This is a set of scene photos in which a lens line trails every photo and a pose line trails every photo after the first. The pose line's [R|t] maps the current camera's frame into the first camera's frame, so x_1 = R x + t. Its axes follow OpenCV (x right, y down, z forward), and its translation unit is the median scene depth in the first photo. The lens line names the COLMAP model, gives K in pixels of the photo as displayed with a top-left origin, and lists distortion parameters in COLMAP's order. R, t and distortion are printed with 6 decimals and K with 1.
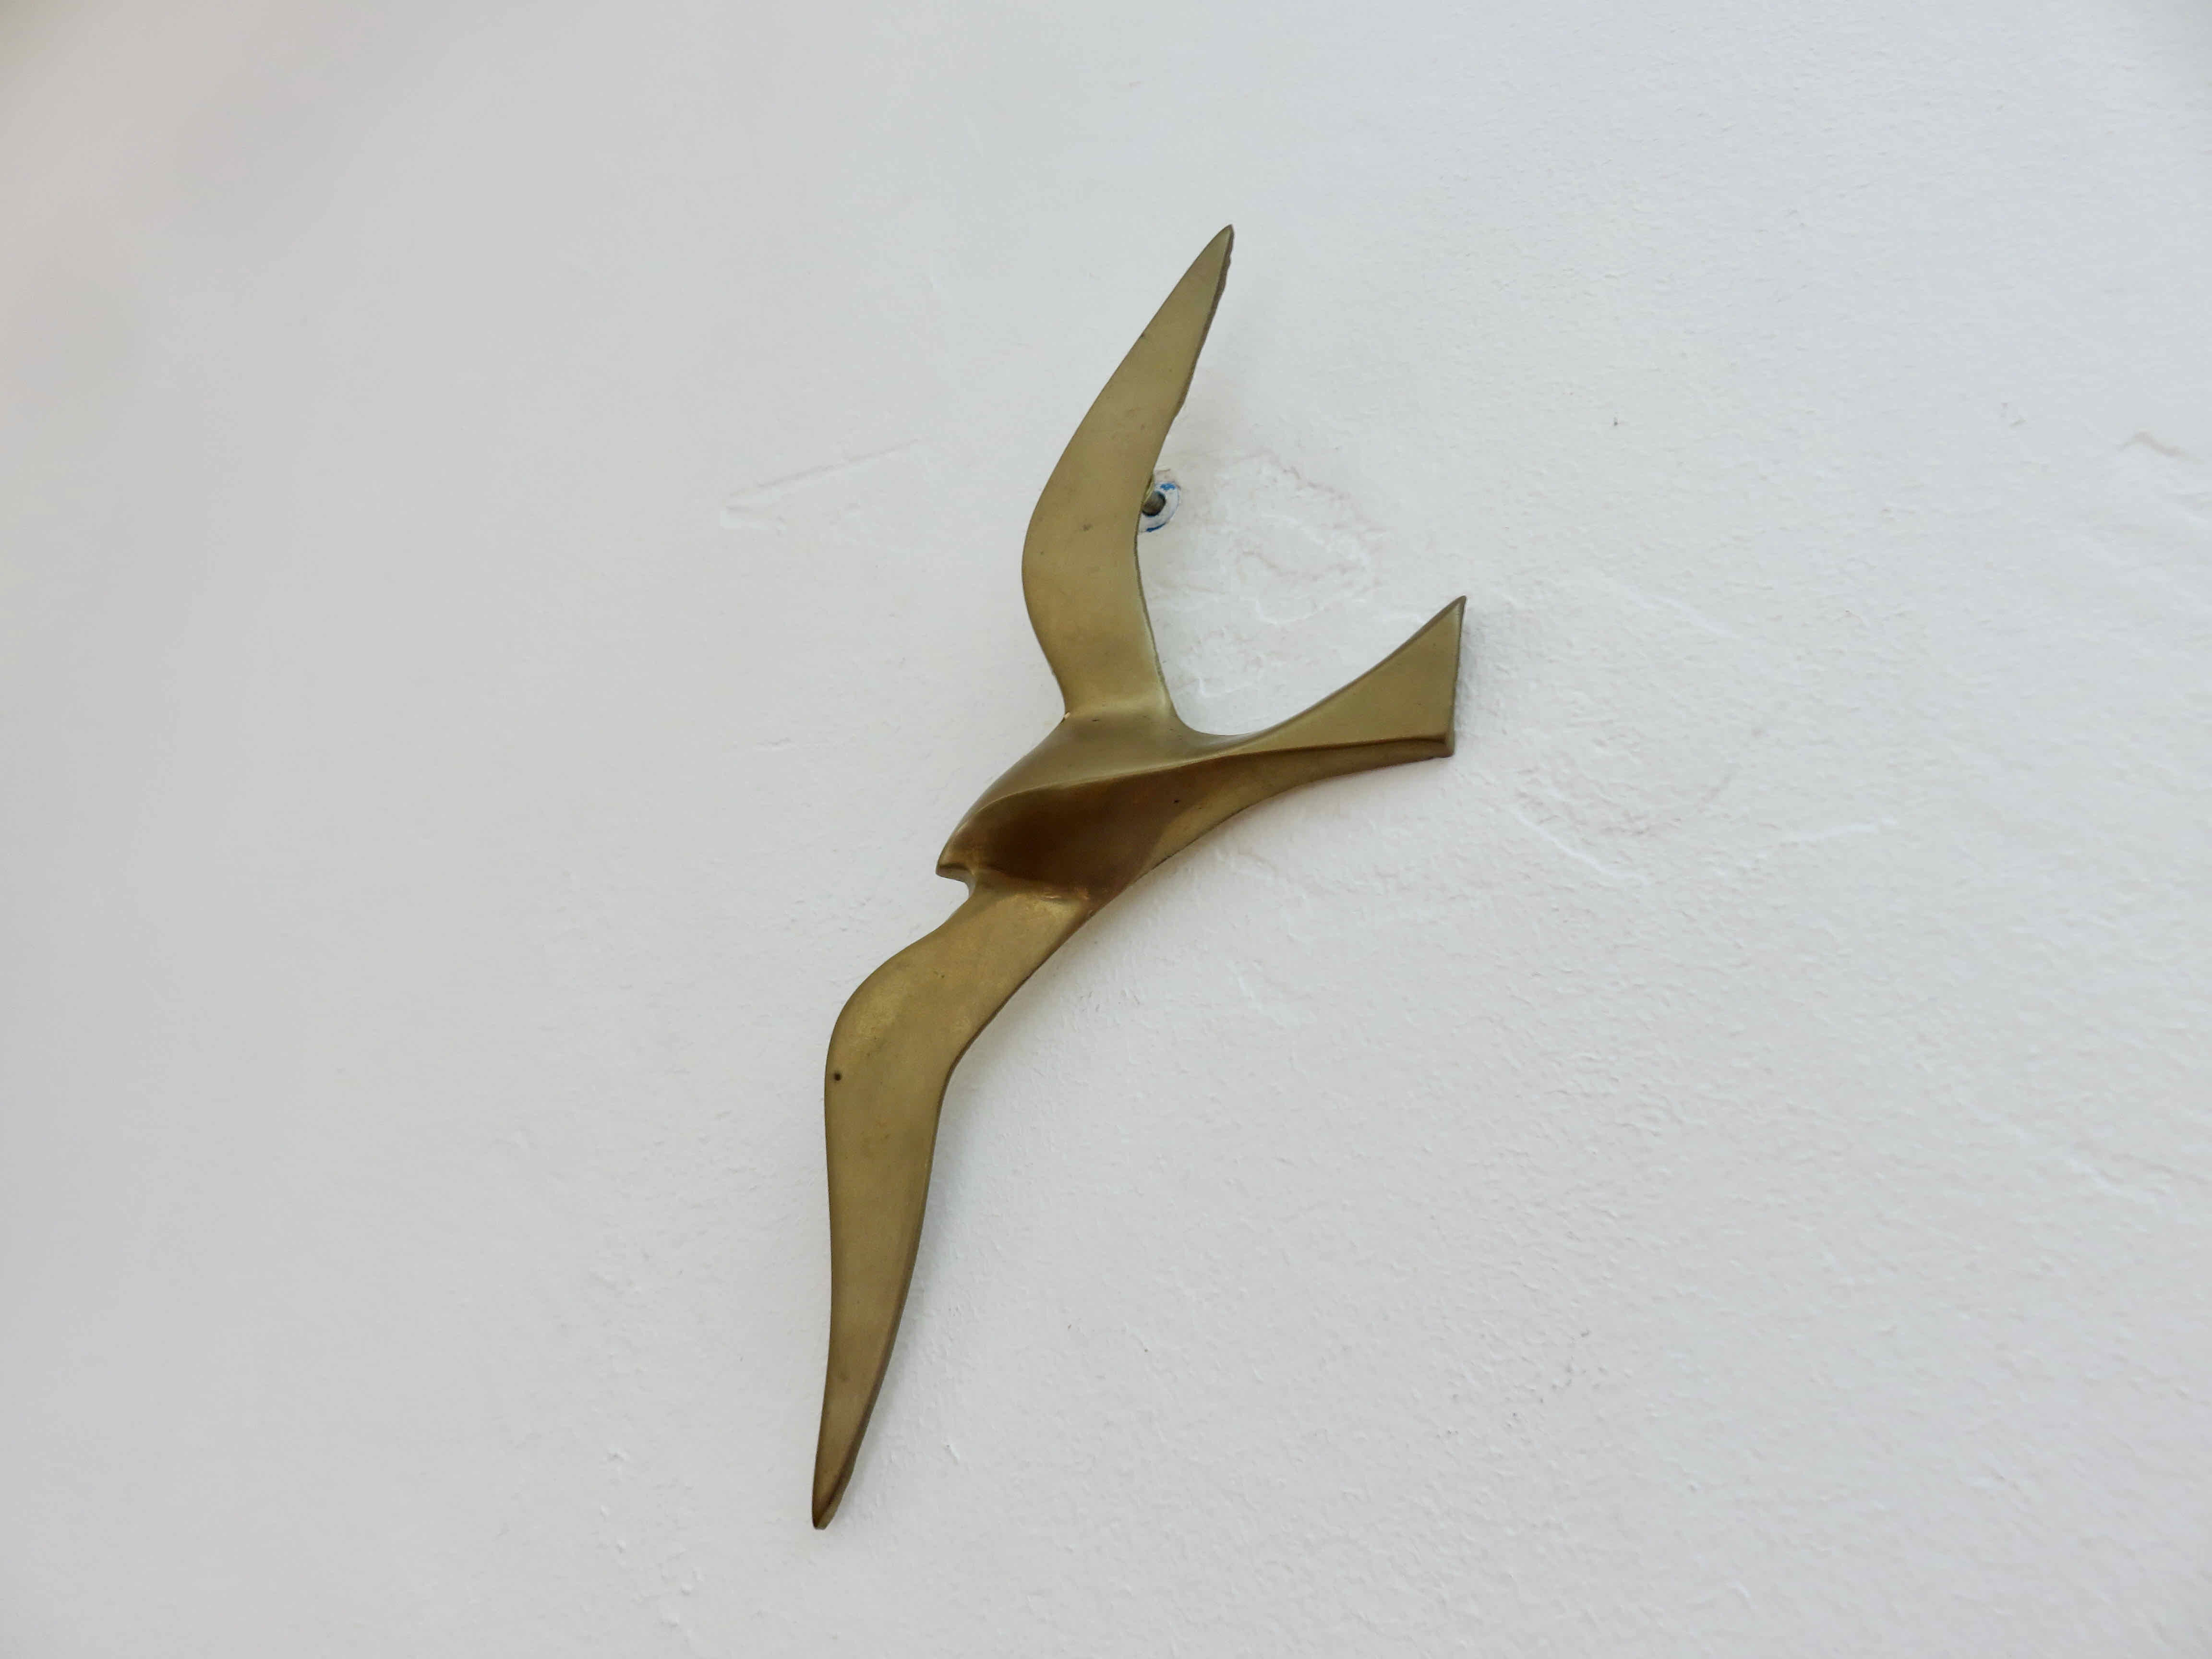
lens RADIAL K [[1663.8, 0, 1116.7], [0, 1663.8, 827.9], [0, 0, 1]] dist [-0.003156, -0.015072]
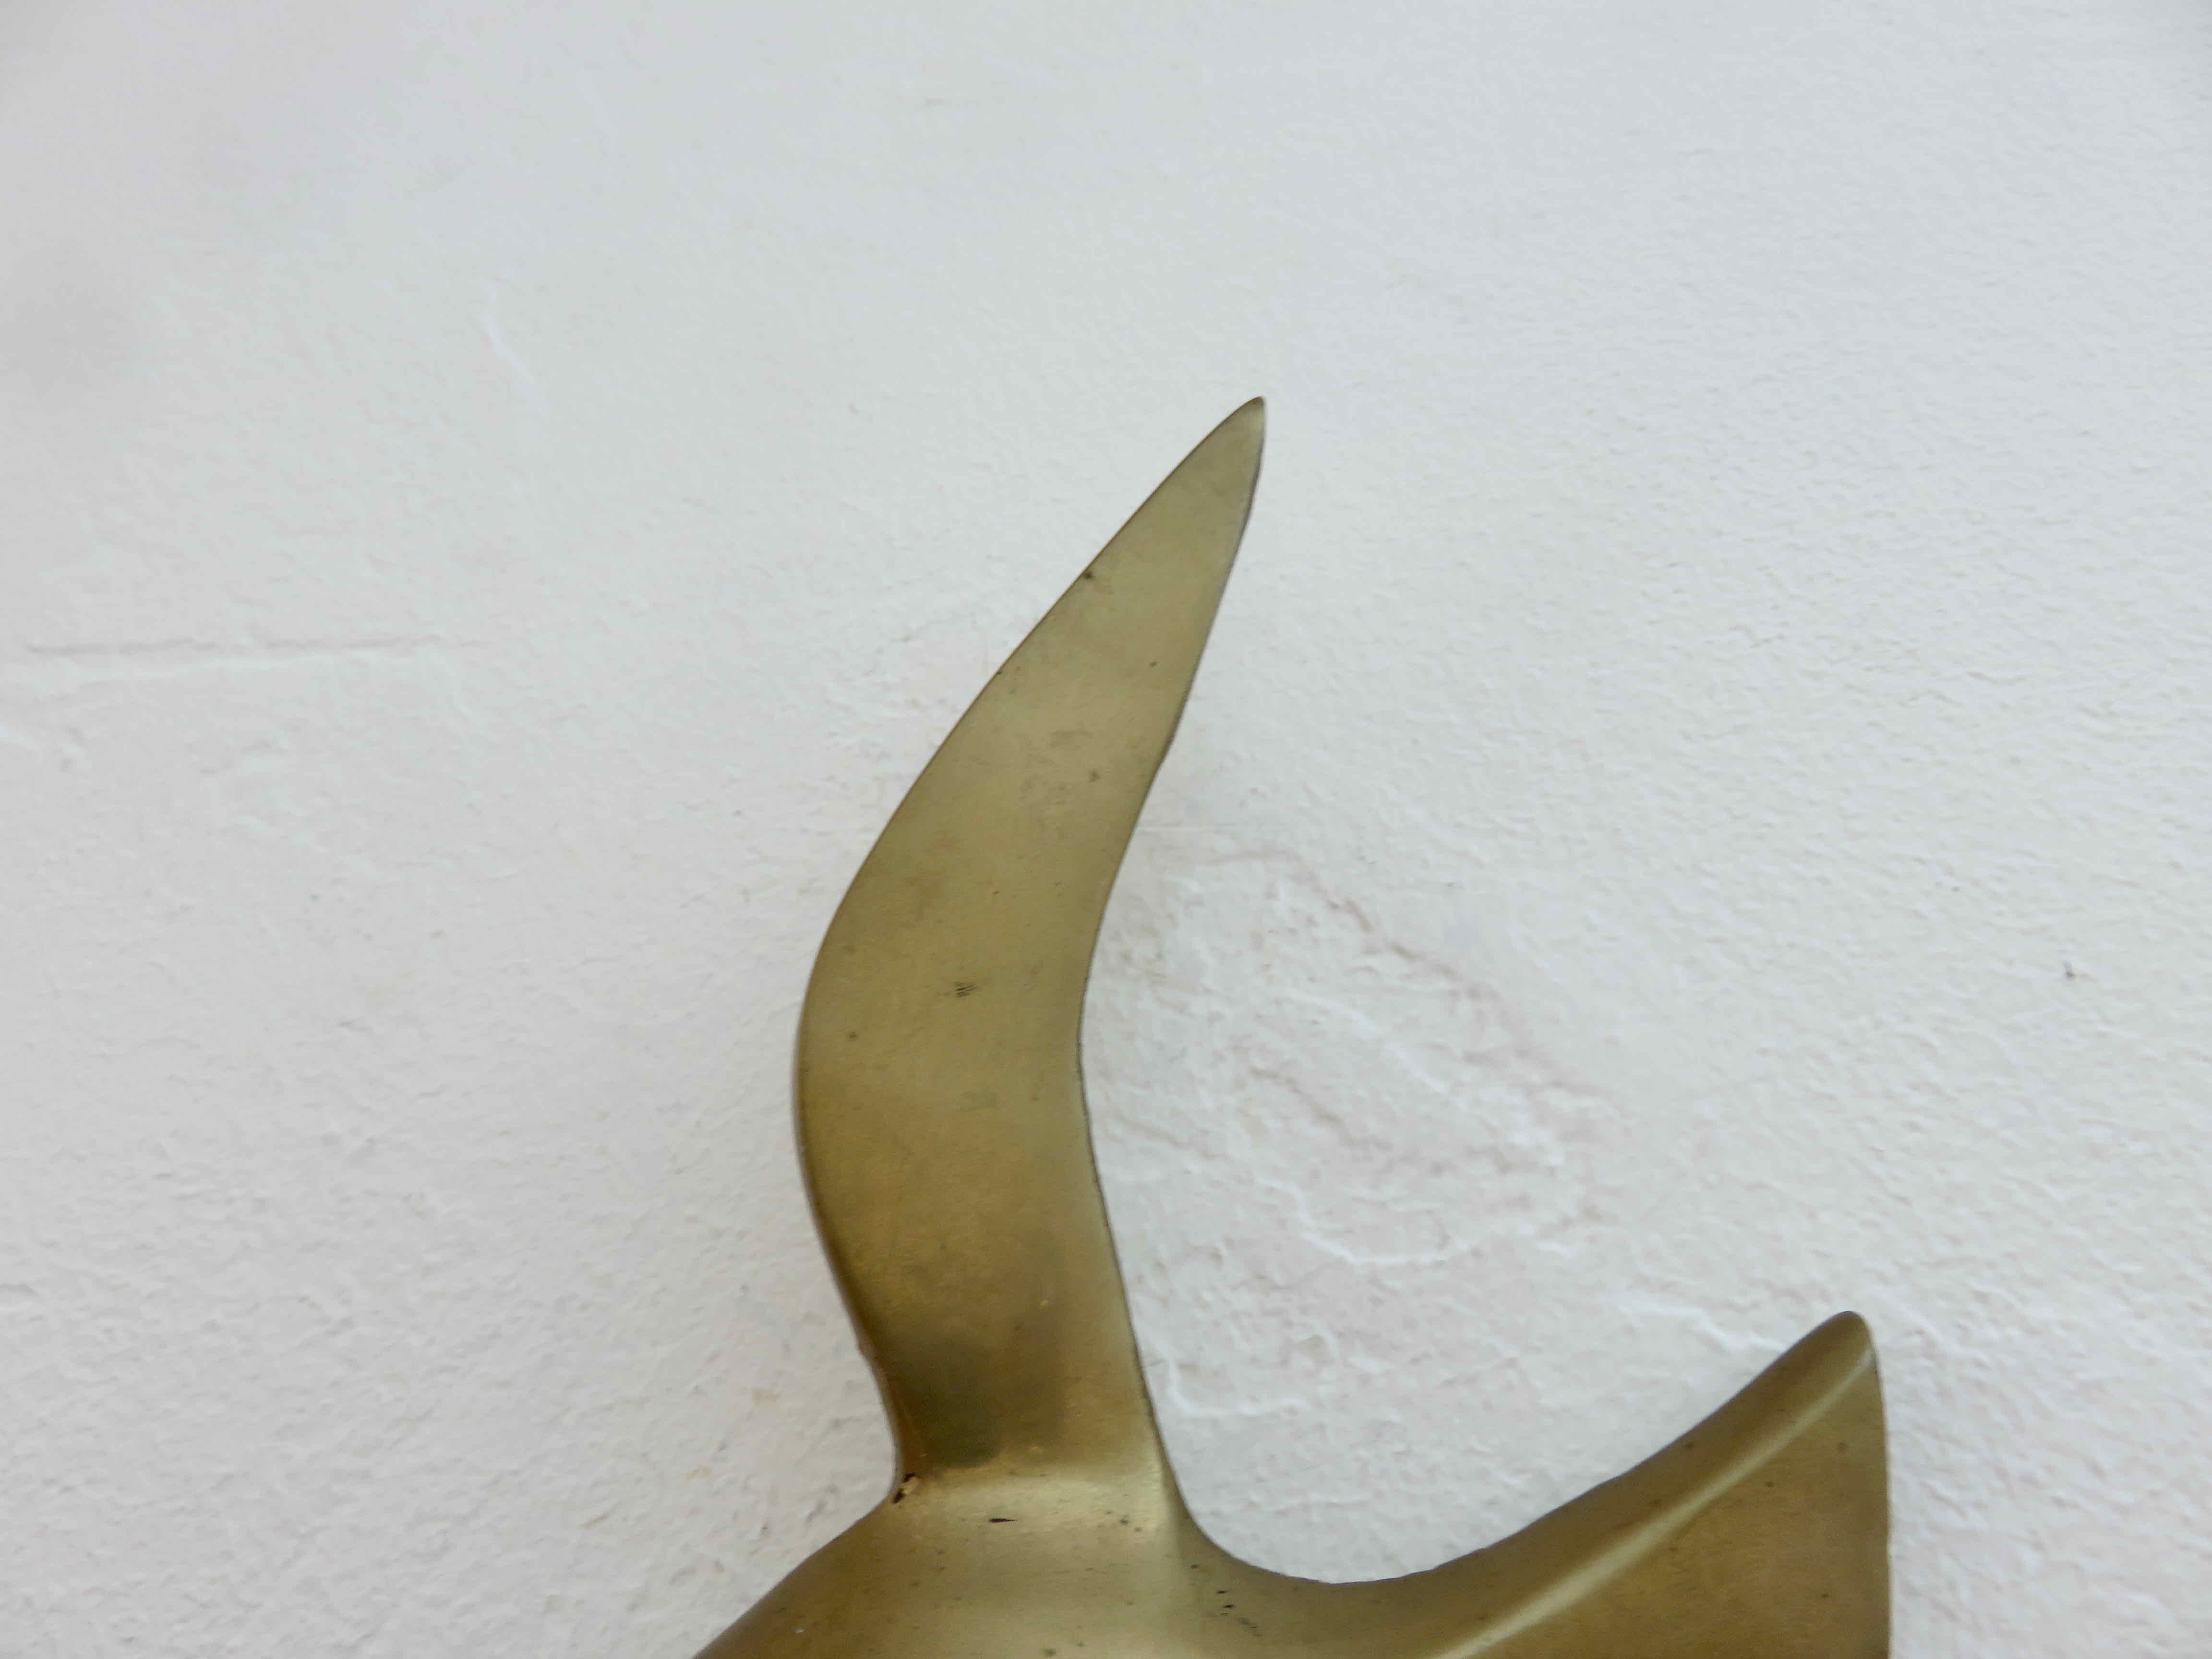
lens RADIAL K [[1663.8, 0, 1116.9], [0, 1663.8, 832.0], [0, 0, 1]] dist [-0.003156, -0.015072]
pose [[0.896893, 0.146958, 0.417117, -0.190255], [-0.107419, 0.987320, -0.116876, -0.197924], [-0.429004, 0.060019, 0.901307, 0.669739]]
